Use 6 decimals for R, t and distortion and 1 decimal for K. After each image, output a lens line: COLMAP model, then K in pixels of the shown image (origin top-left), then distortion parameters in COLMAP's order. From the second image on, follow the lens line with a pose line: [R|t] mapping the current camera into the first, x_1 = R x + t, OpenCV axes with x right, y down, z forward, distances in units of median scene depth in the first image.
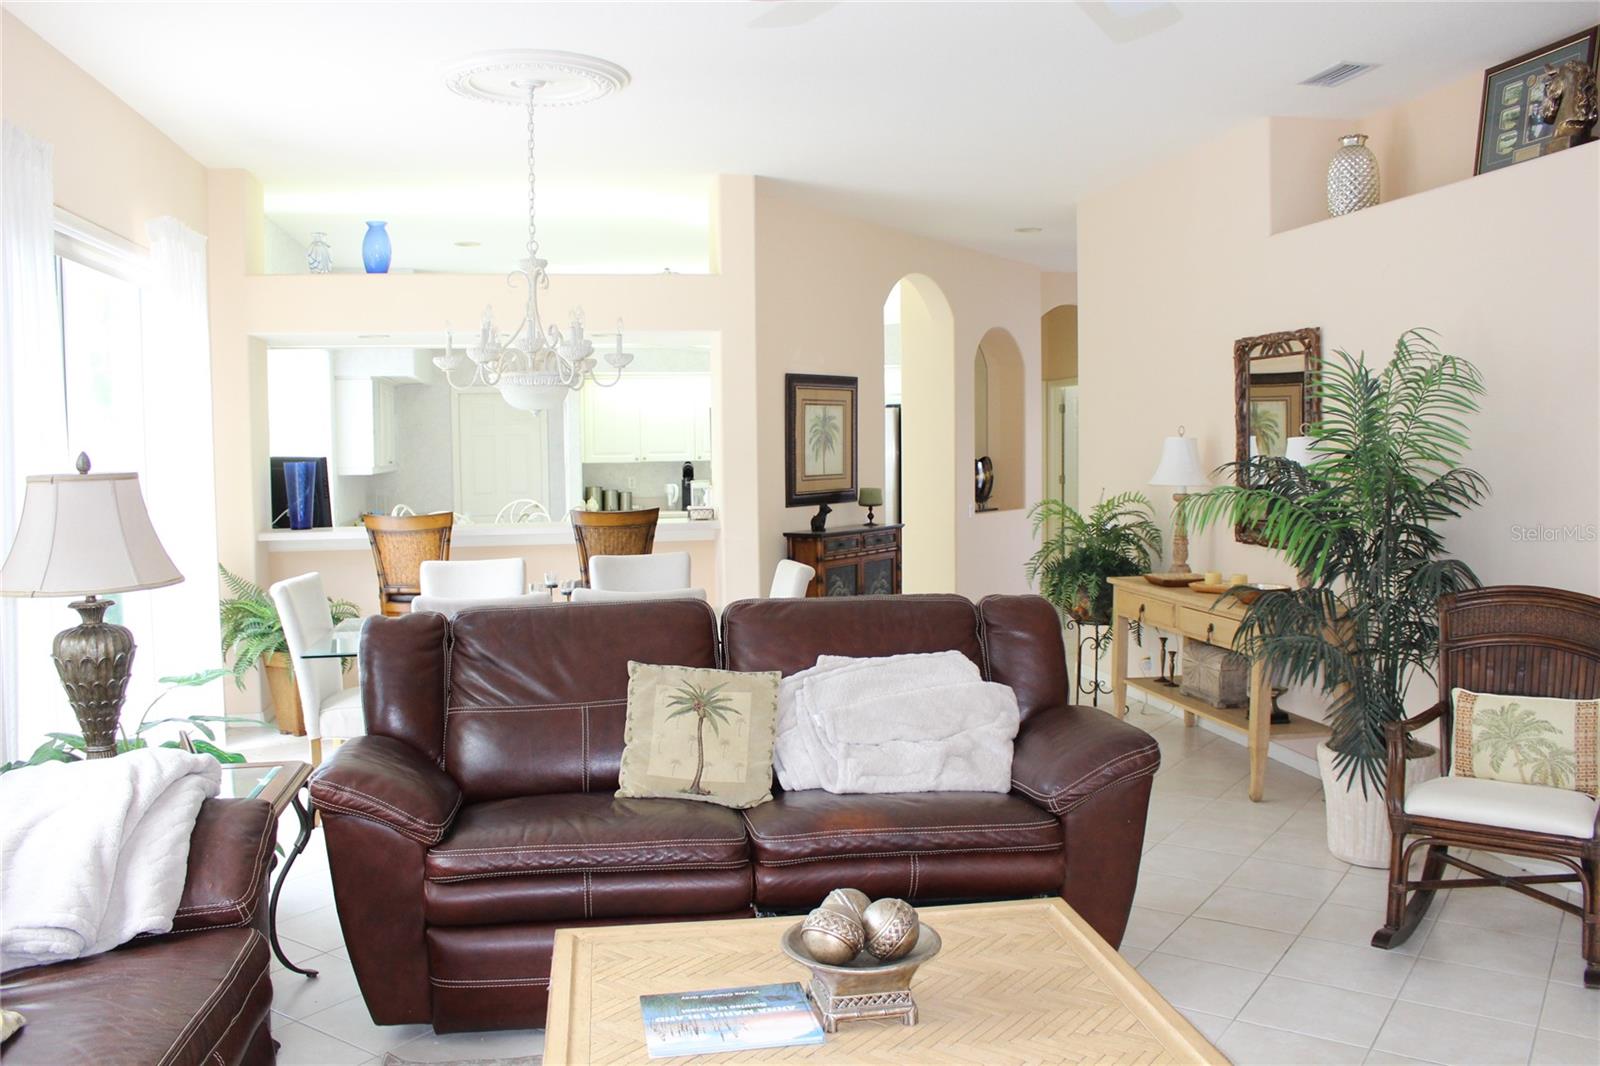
lens RADIAL K [[1322.1, 0, 800.0], [0, 1322.1, 533.0], [0, 0, 1]] dist [-0.147119, 0.113593]
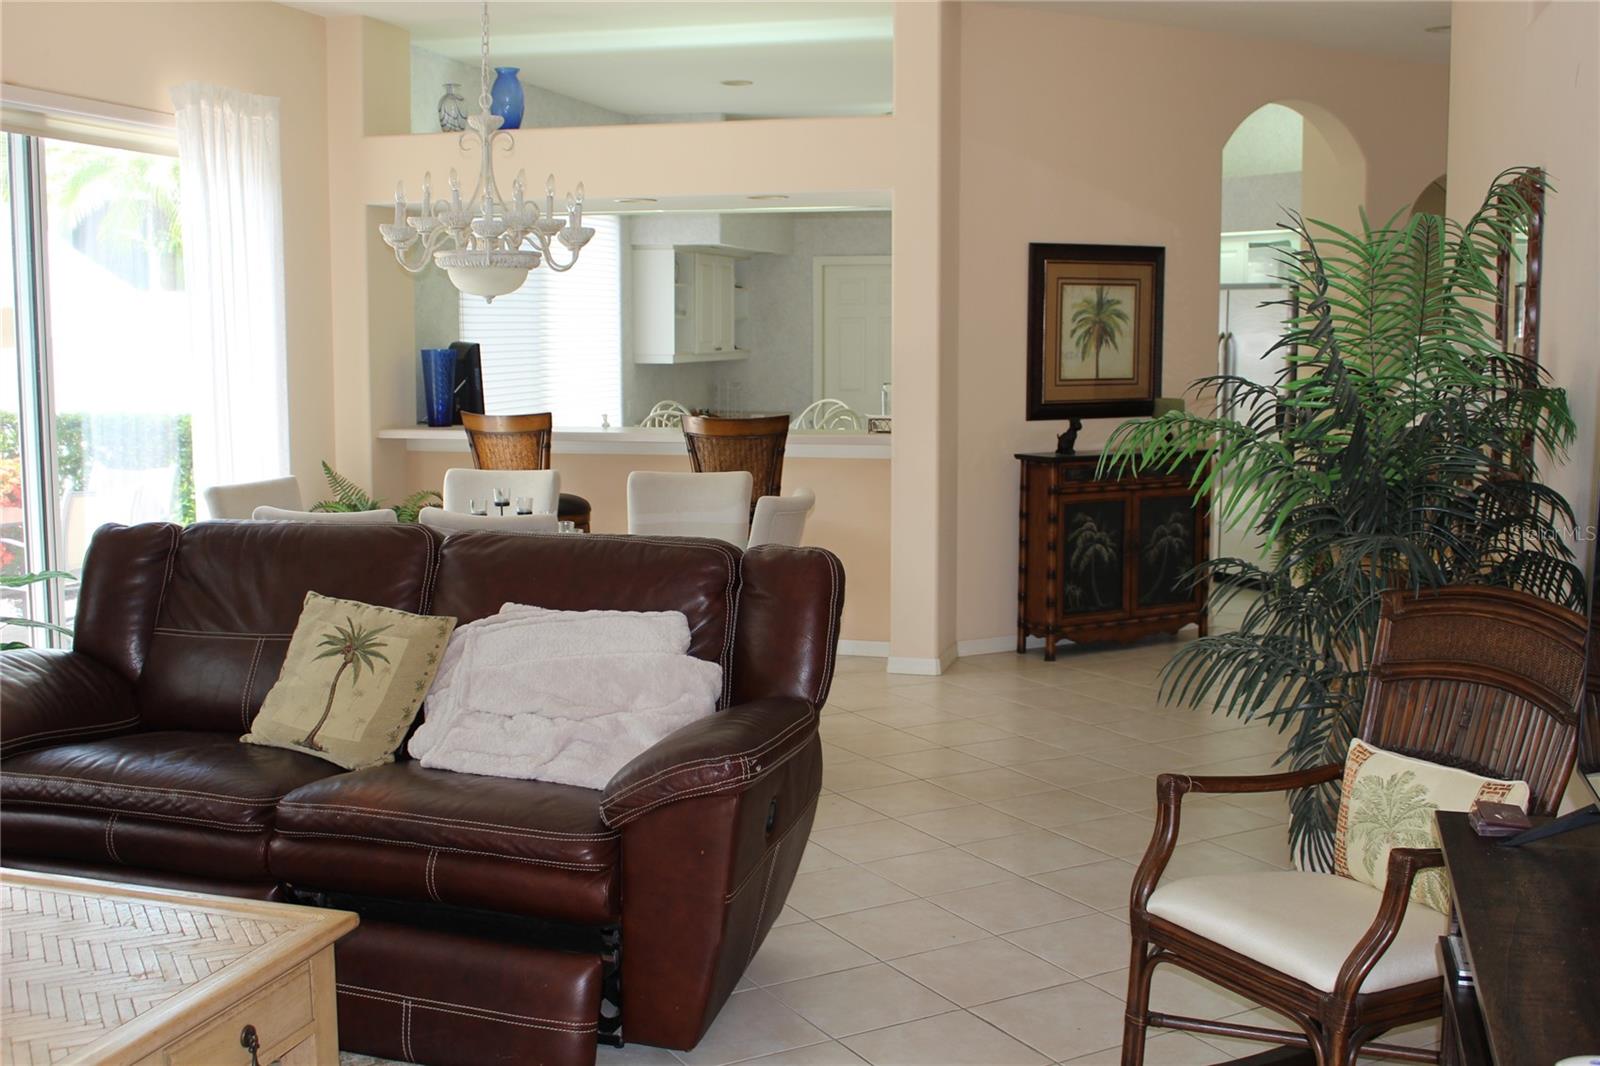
lens RADIAL K [[1710.2, 0, 800.0], [0, 1710.2, 533.0], [0, 0, 1]] dist [-0.125103, 0.125863]
pose [[0.902837, 0.062108, -0.425473, 0.551652], [-0.039290, 0.997290, 0.062205, -0.020402], [0.428184, -0.039444, 0.902831, 0.111174]]
